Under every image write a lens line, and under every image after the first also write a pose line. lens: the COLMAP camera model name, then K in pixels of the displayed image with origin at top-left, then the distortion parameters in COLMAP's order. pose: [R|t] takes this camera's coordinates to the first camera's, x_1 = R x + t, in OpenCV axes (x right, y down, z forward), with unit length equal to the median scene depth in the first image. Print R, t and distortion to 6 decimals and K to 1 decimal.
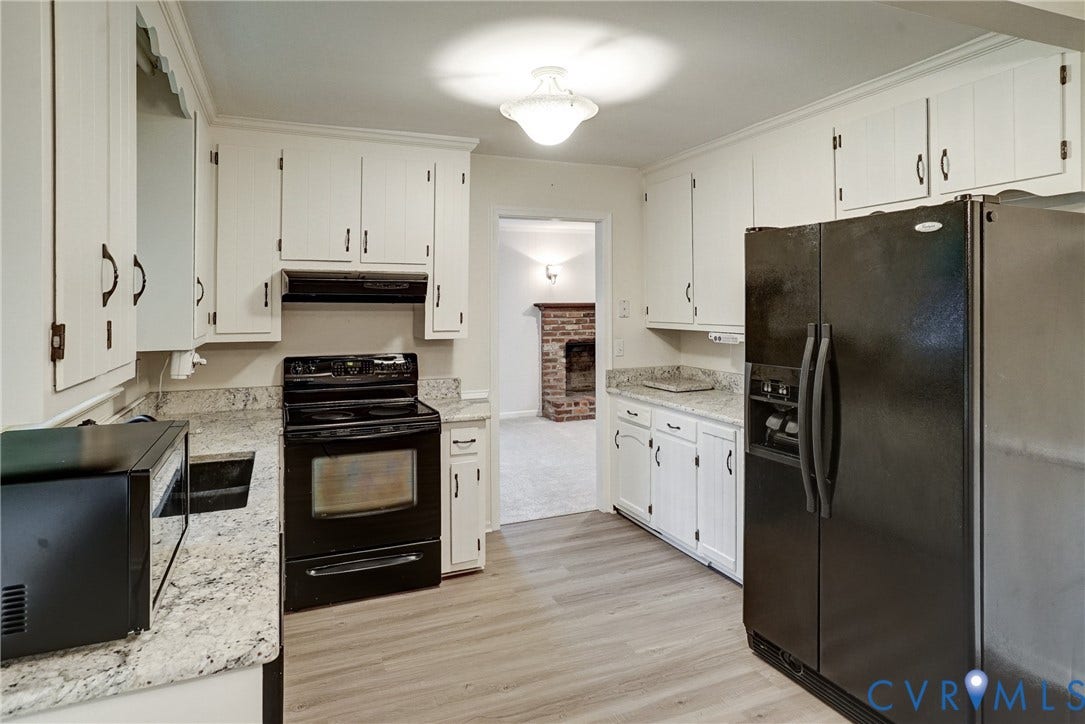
lens RADIAL K [[621.5, 0, 543.3], [0, 621.5, 303.8], [0, 0, 1]] dist [-0.035407, 0.022905]
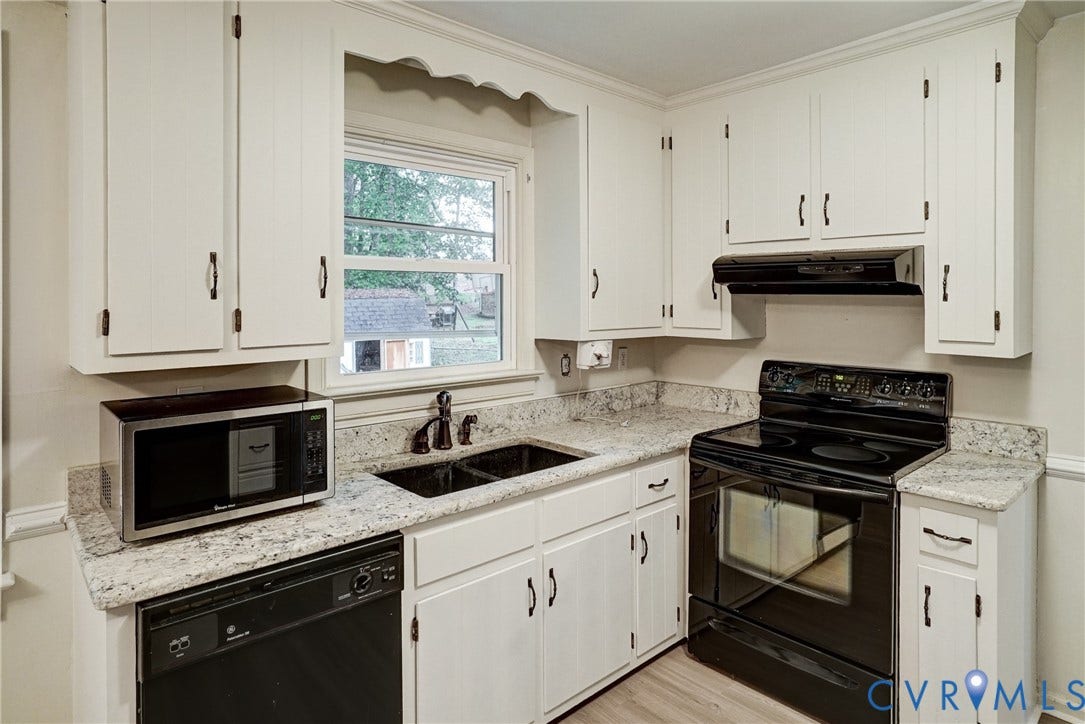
lens RADIAL K [[621.5, 0, 528.1], [0, 621.5, 299.4], [0, 0, 1]] dist [-0.035407, 0.022905]
pose [[0.317034, 0.005098, -0.948400, 0.284740], [0.000817, 0.999984, 0.005648, -0.000316], [0.948414, -0.002566, 0.317025, 0.449763]]
